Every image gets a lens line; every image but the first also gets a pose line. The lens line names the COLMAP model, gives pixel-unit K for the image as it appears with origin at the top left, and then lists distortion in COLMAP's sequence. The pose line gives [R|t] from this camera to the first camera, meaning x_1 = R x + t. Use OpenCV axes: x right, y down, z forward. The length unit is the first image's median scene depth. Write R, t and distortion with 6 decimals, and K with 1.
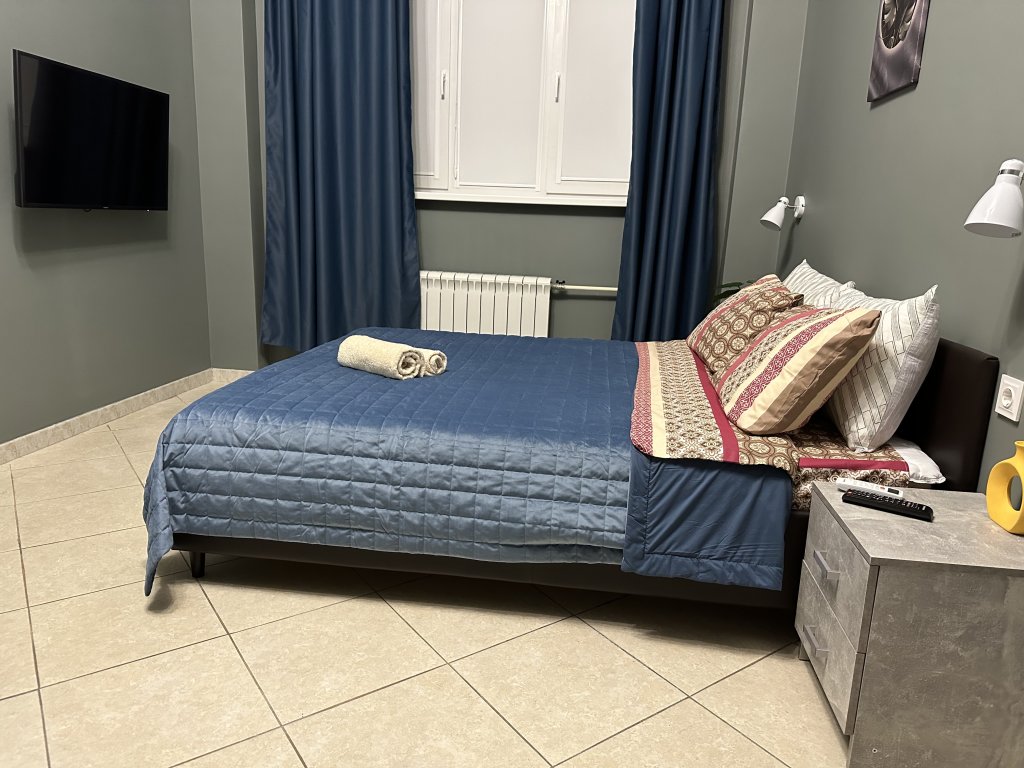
lens RADIAL K [[720.3, 0, 512.0], [0, 720.3, 384.0], [0, 0, 1]] dist [0.102592, -0.133148]
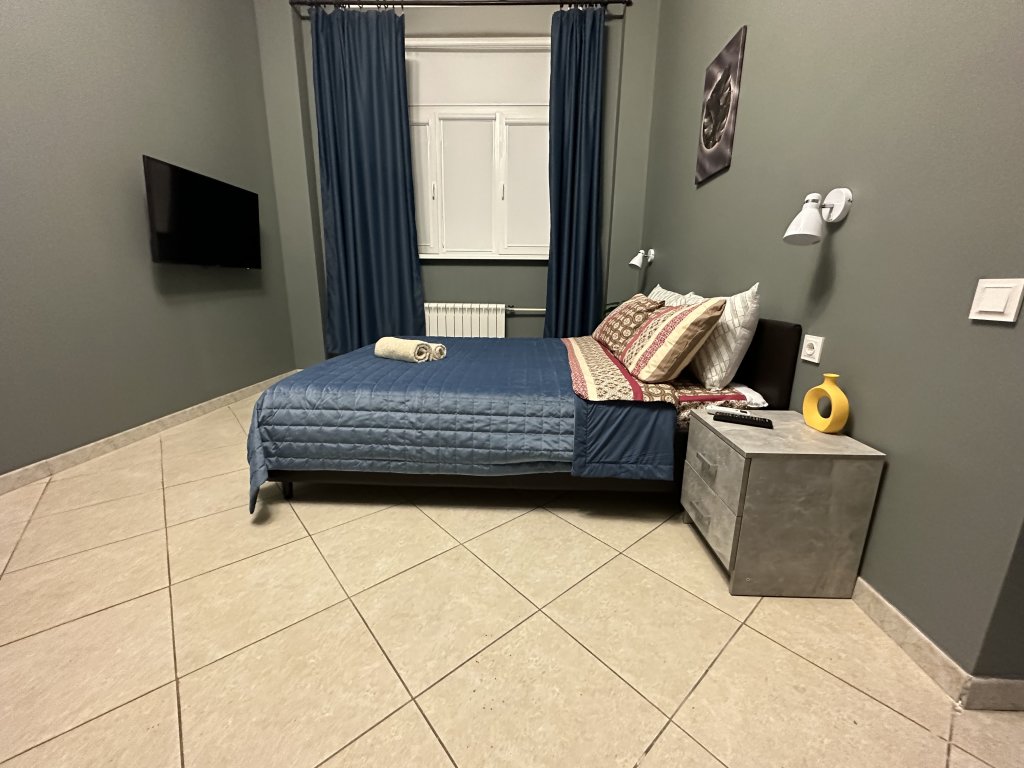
lens RADIAL K [[409.4, 0, 512.0], [0, 409.4, 384.0], [0, 0, 1]] dist [0.000879, 0.000198]
pose [[0.995469, -0.048715, 0.081658, -0.033652], [0.047408, 0.998716, 0.017865, 0.040531], [-0.082423, -0.013913, 0.996500, 0.144972]]
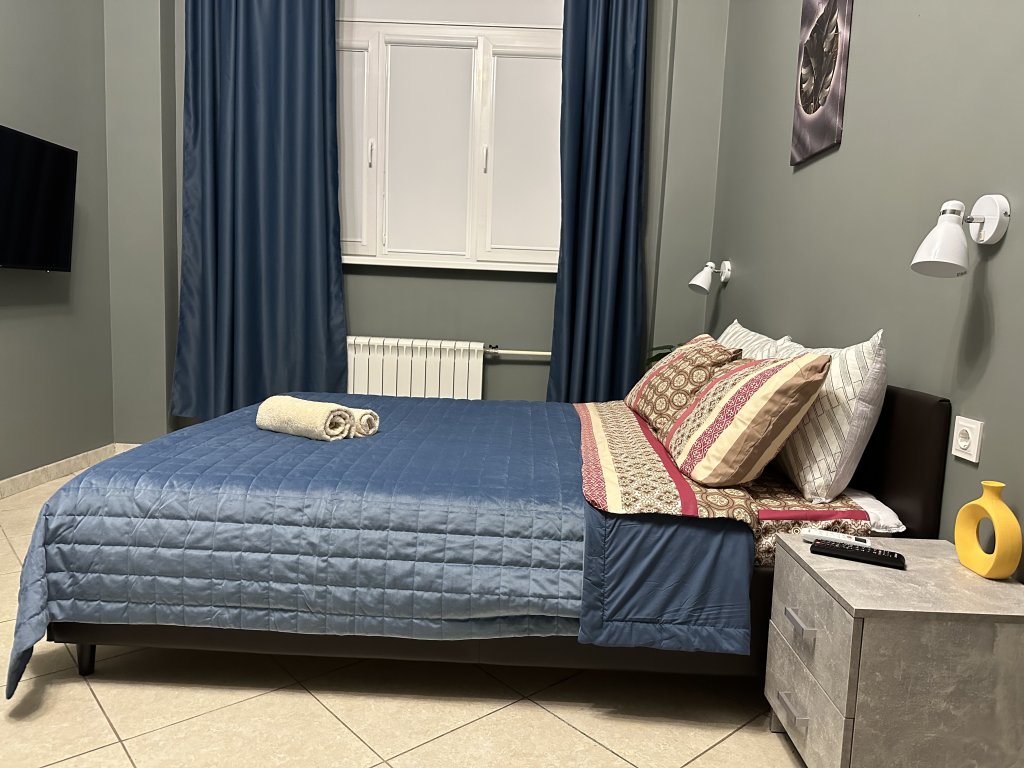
lens RADIAL K [[723.4, 0, 512.0], [0, 723.4, 384.0], [0, 0, 1]] dist [0.080382, -0.100424]
pose [[0.994566, -0.010365, 0.103590, -0.021345], [0.021496, 0.994035, -0.106922, 0.031504], [-0.101864, 0.108567, 0.988856, 0.071331]]
